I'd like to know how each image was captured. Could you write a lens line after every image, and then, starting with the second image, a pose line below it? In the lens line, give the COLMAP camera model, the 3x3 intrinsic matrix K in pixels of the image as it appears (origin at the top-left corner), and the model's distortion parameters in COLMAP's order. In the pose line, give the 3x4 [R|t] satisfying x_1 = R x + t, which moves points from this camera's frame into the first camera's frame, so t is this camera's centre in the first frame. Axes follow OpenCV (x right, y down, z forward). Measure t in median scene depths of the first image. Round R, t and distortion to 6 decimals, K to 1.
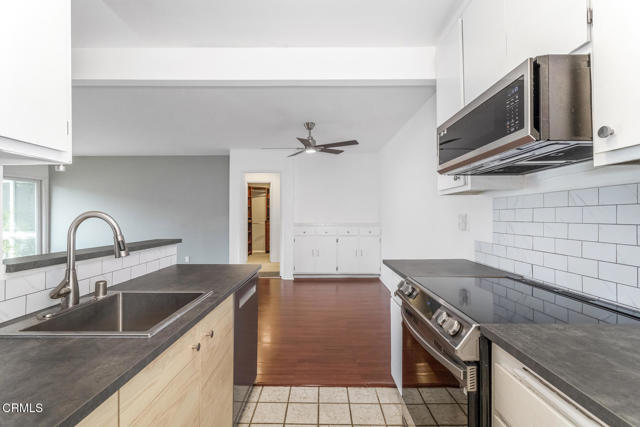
lens RADIAL K [[305.9, 0, 320.0], [0, 305.9, 213.5], [0, 0, 1]] dist [-0.000605, -0.000016]
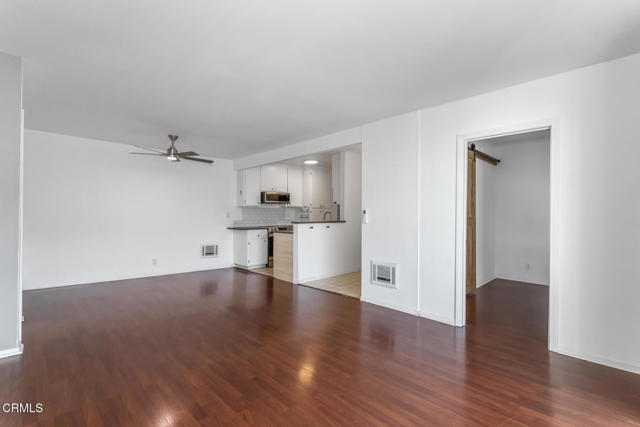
lens RADIAL K [[300.0, 0, 319.4], [0, 300.0, 212.9], [0, 0, 1]] dist [-0.000646, 0.000499]
pose [[-0.699918, 0.005150, 0.714205, -0.896125], [-0.005691, 0.999902, -0.012788, 0.017751], [-0.714201, -0.013015, -0.699820, 0.991944]]
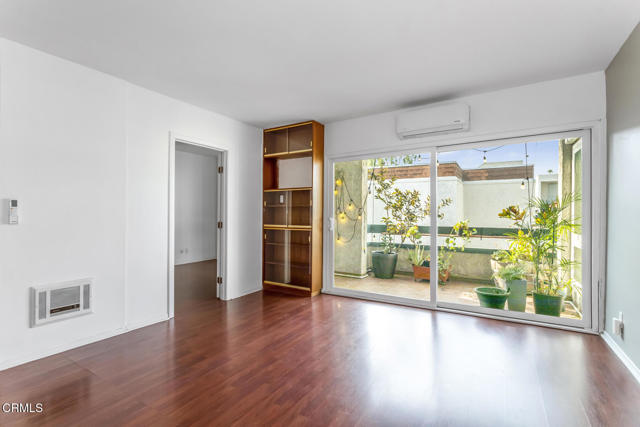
lens RADIAL K [[300.0, 0, 319.4], [0, 300.0, 212.9], [0, 0, 1]] dist [-0.000646, 0.000499]
pose [[-0.519015, 0.001934, -0.854763, -0.332126], [0.001649, 0.999998, 0.001261, 0.019041], [0.854763, -0.000755, -0.519017, 0.953919]]
